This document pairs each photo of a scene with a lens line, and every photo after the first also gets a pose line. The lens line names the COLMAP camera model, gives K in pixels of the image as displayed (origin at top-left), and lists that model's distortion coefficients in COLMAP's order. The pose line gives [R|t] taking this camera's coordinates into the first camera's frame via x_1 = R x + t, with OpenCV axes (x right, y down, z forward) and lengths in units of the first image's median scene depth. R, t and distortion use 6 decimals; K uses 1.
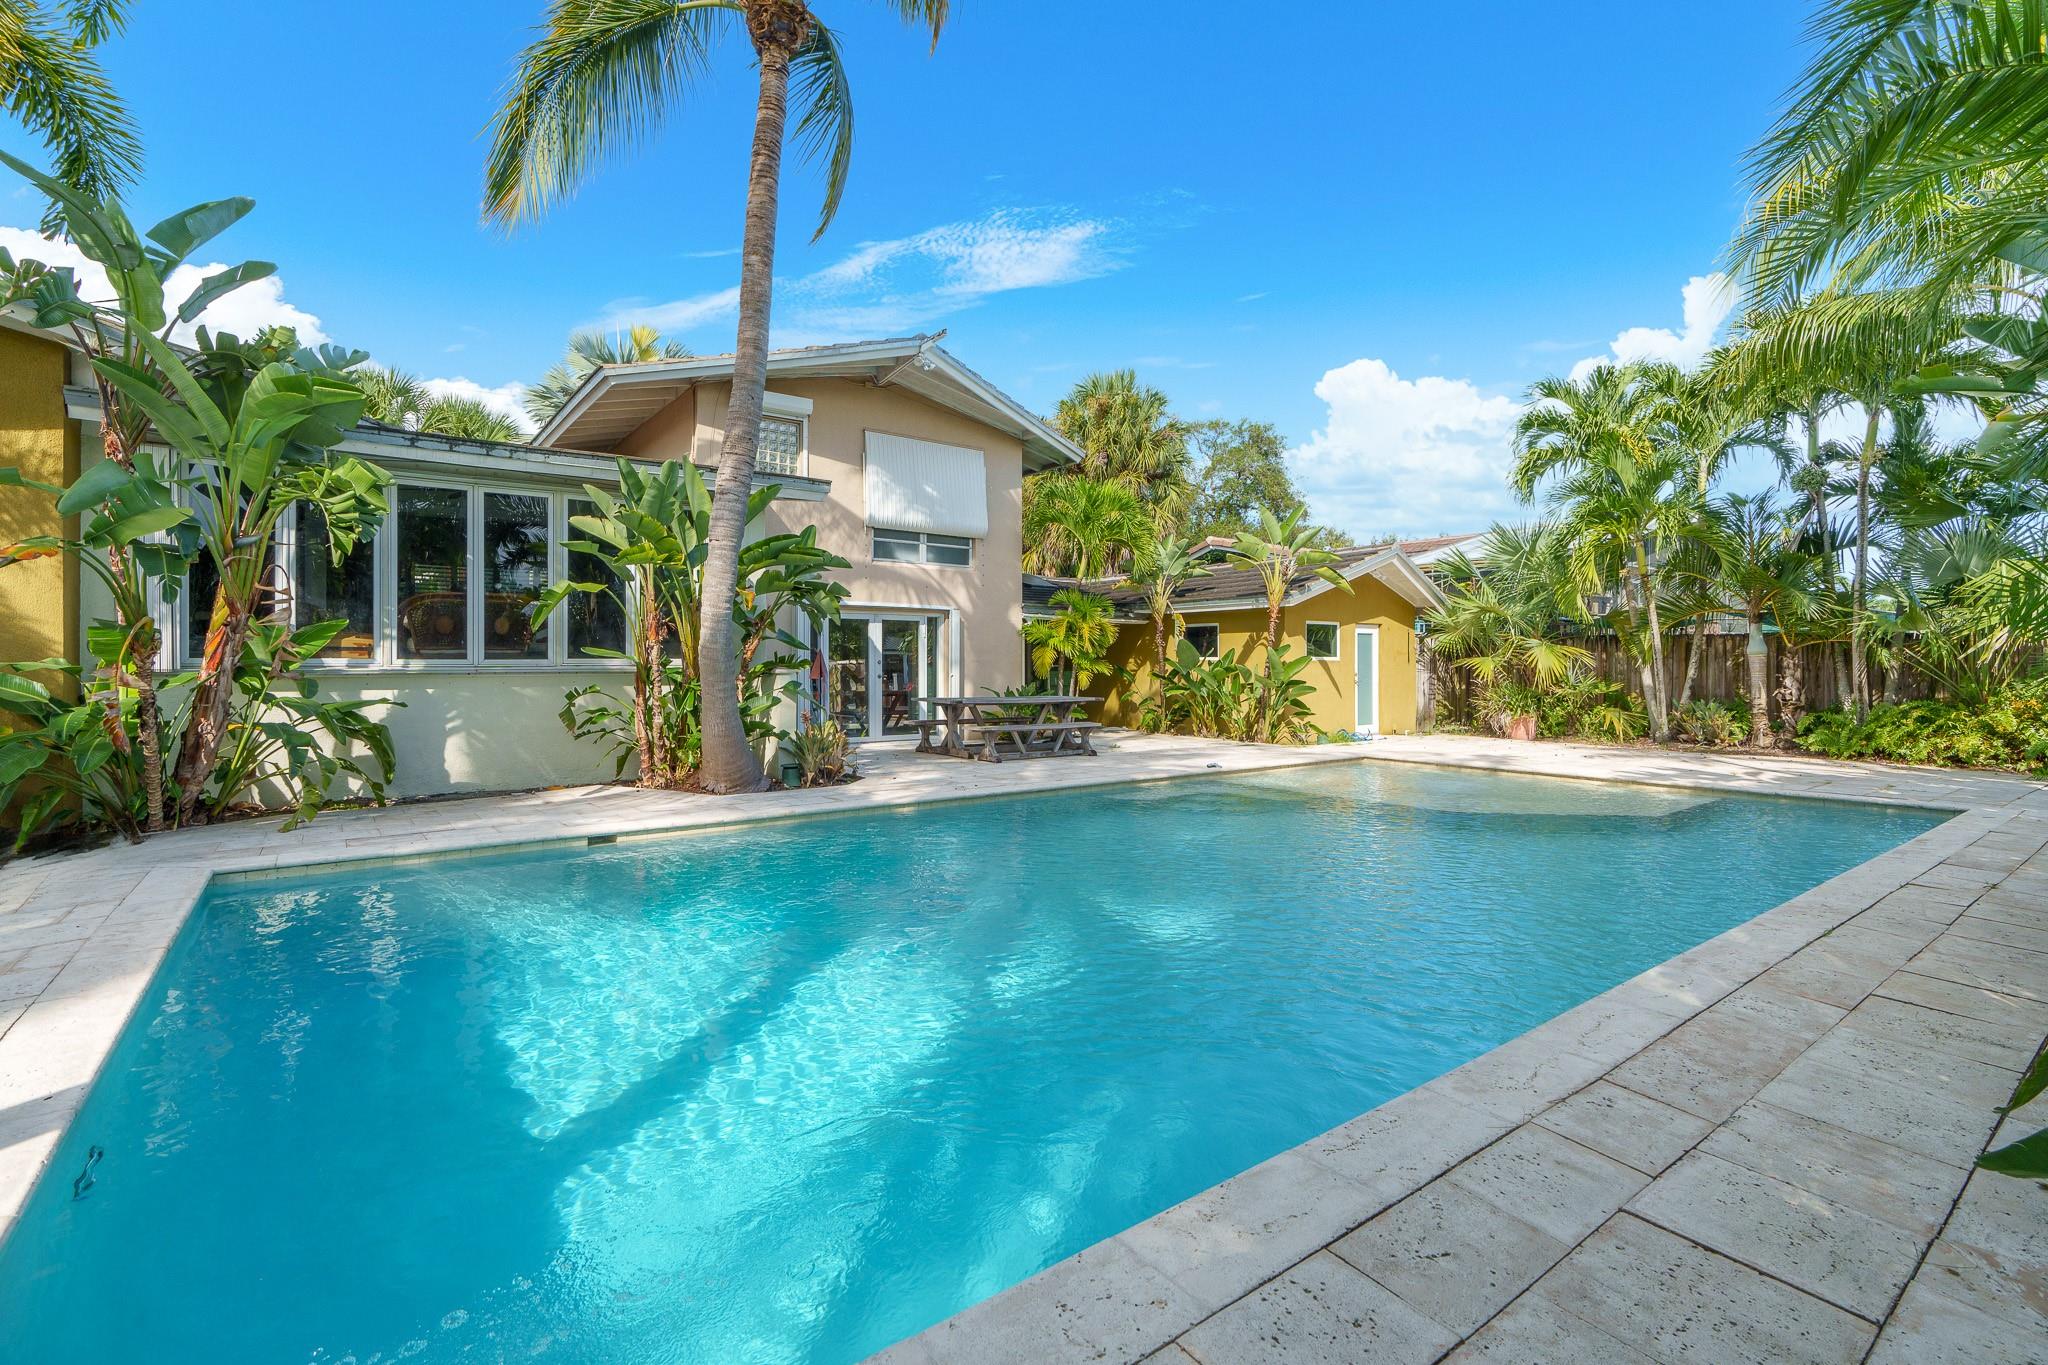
lens RADIAL K [[931.5, 0, 1024.0], [0, 931.5, 682.5], [0, 0, 1]] dist [-0.001489, -0.000308]
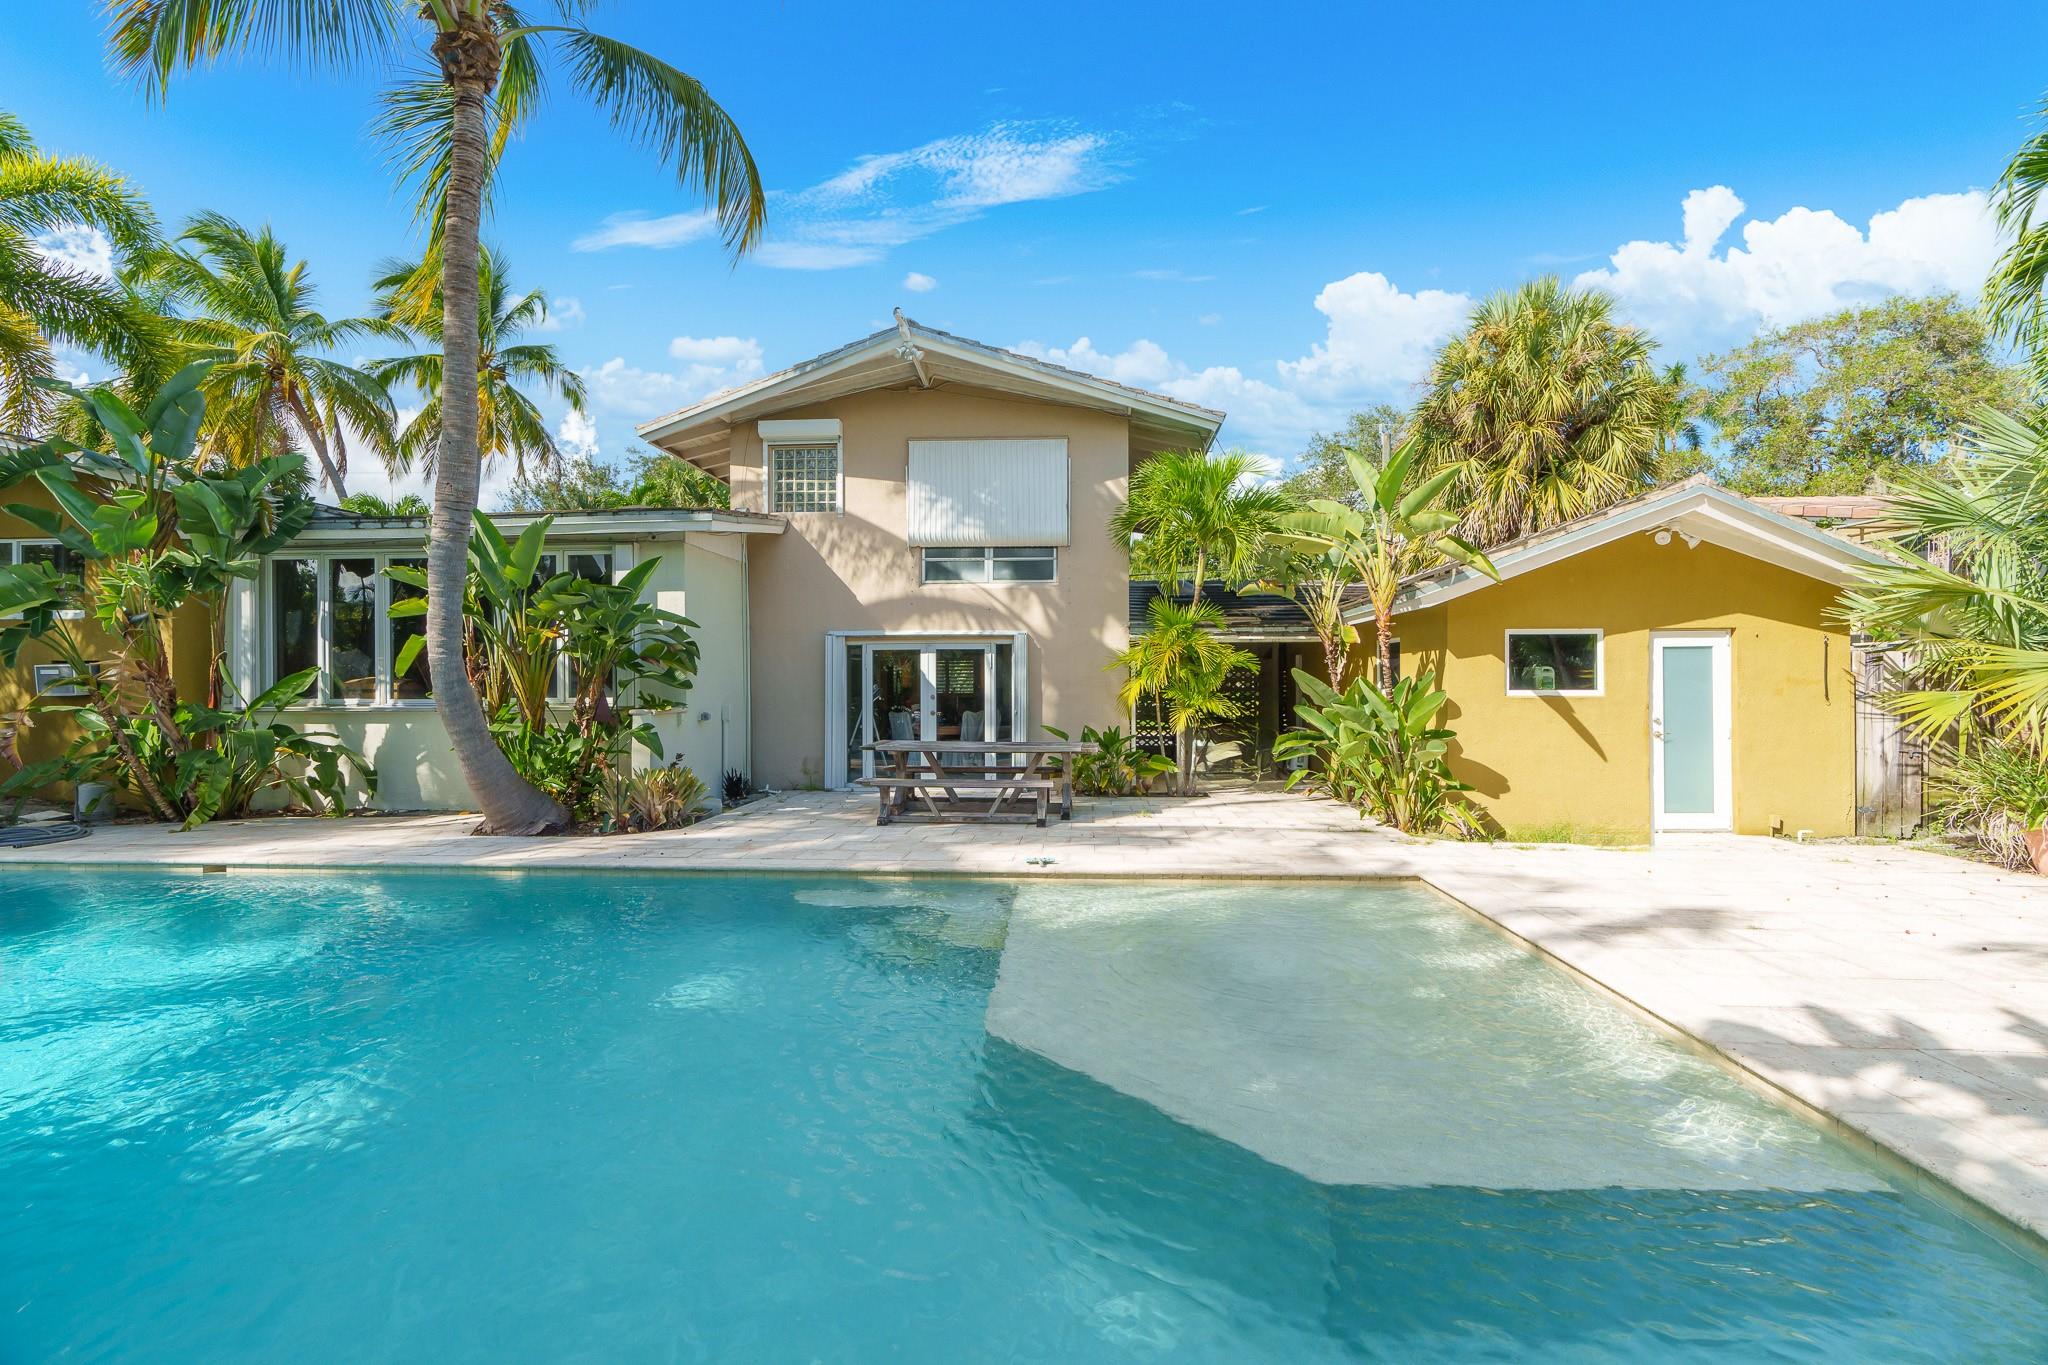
lens RADIAL K [[931.5, 0, 1024.0], [0, 931.5, 682.5], [0, 0, 1]] dist [-0.001489, -0.000308]
pose [[0.760738, -0.007296, -0.649018, 0.482631], [-0.009722, 0.999697, -0.022634, -0.017190], [0.648986, 0.023528, 0.760437, 0.380062]]
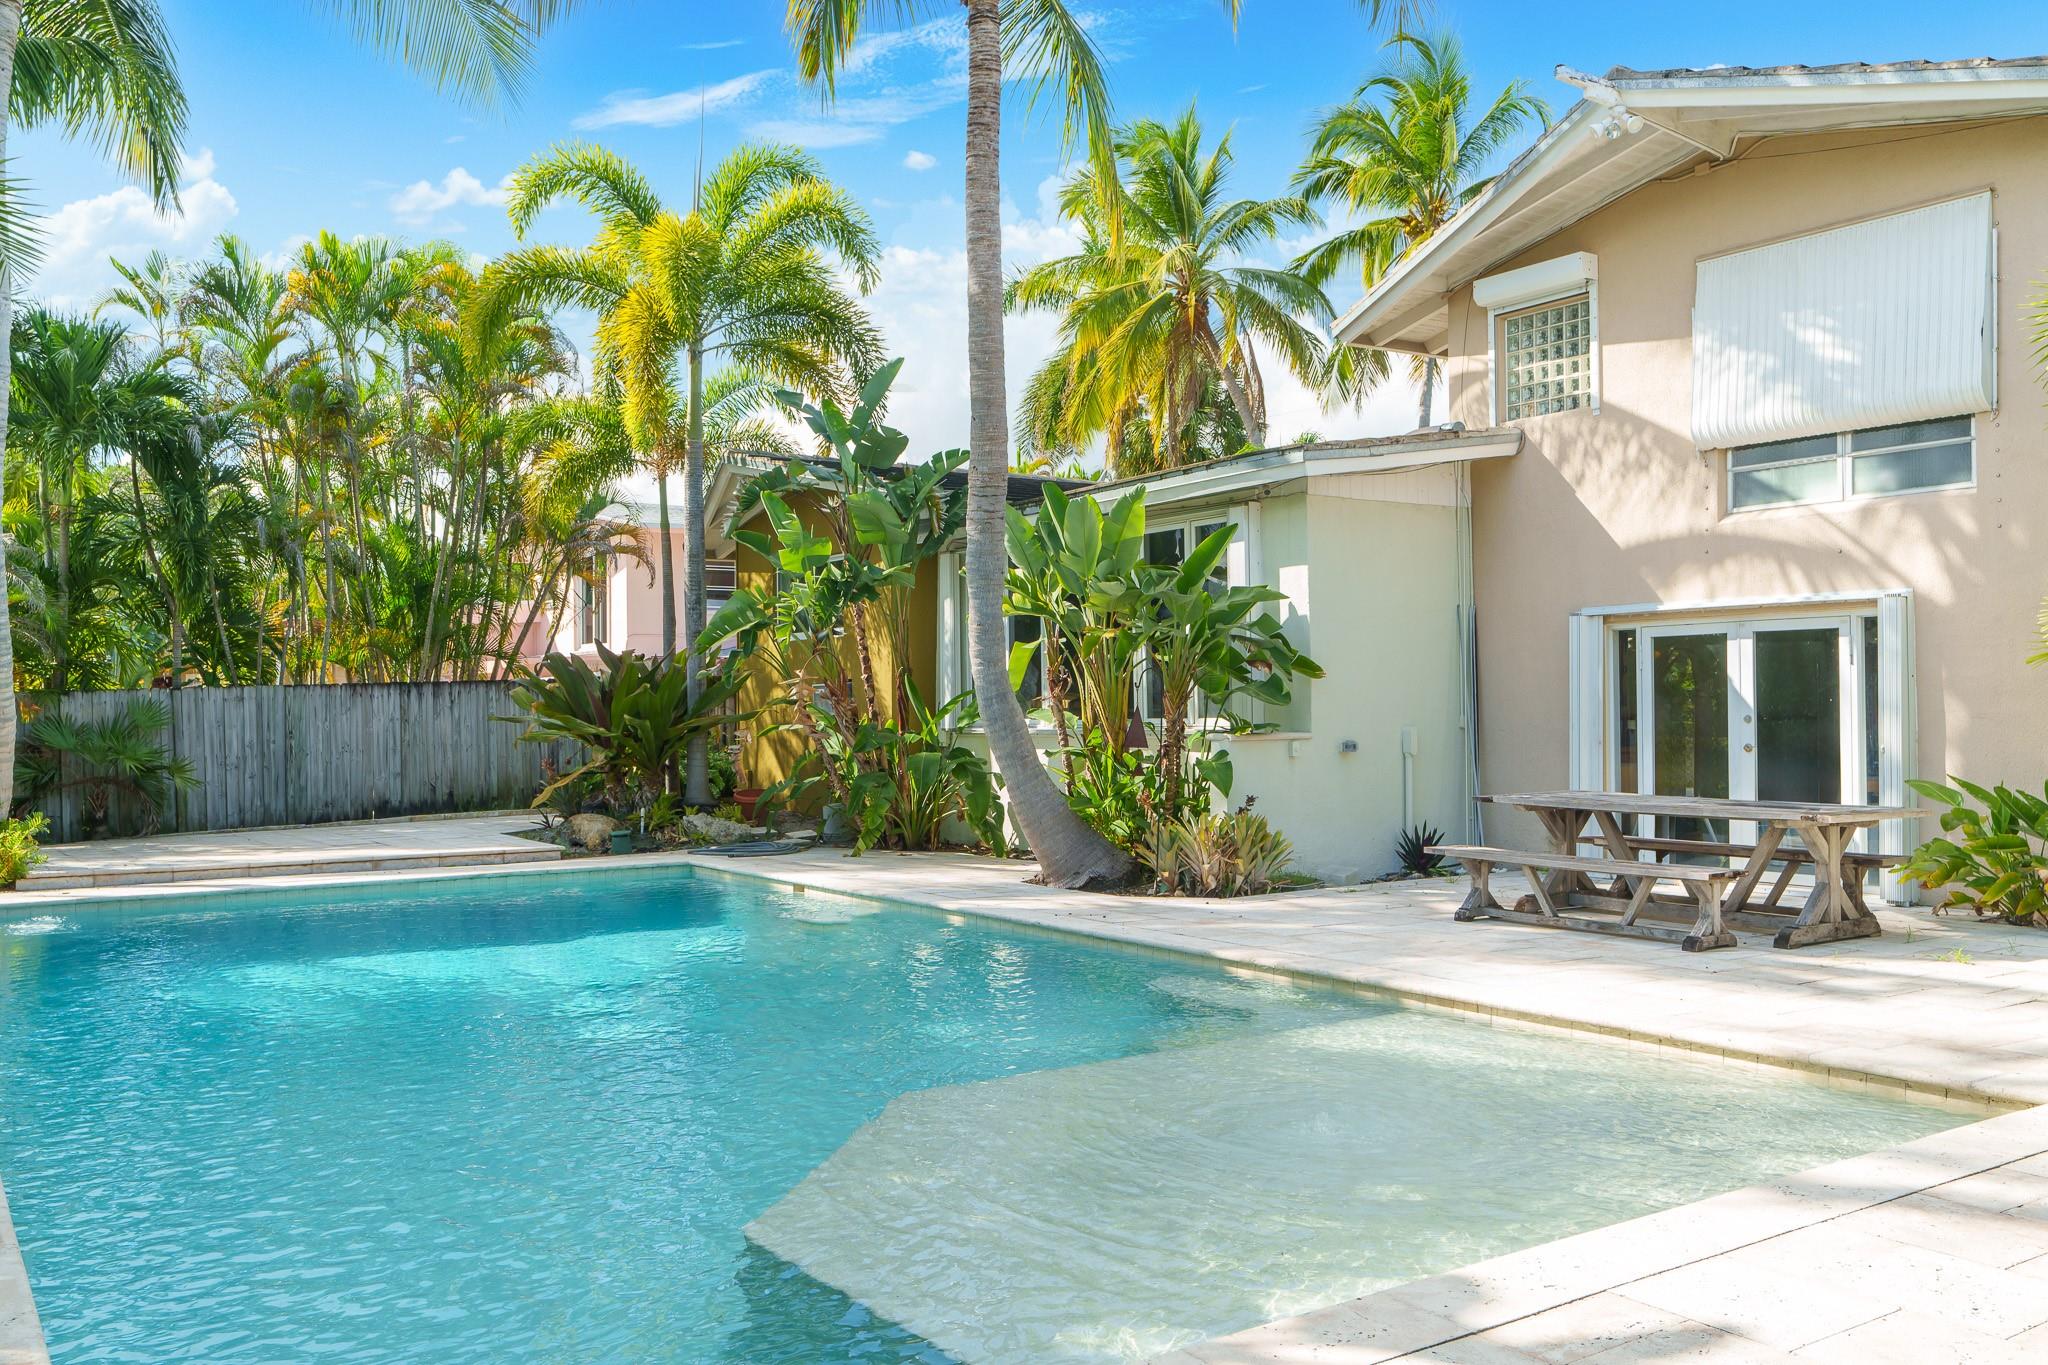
lens RADIAL K [[1715.6, 0, 1024.0], [0, 1715.6, 682.5], [0, 0, 1]] dist [0.006878, 0.004807]
pose [[-0.053637, -0.020820, -0.998343, 0.752667], [-0.016727, 0.999661, -0.019948, -0.017453], [0.998420, 0.015629, -0.053967, 0.667997]]
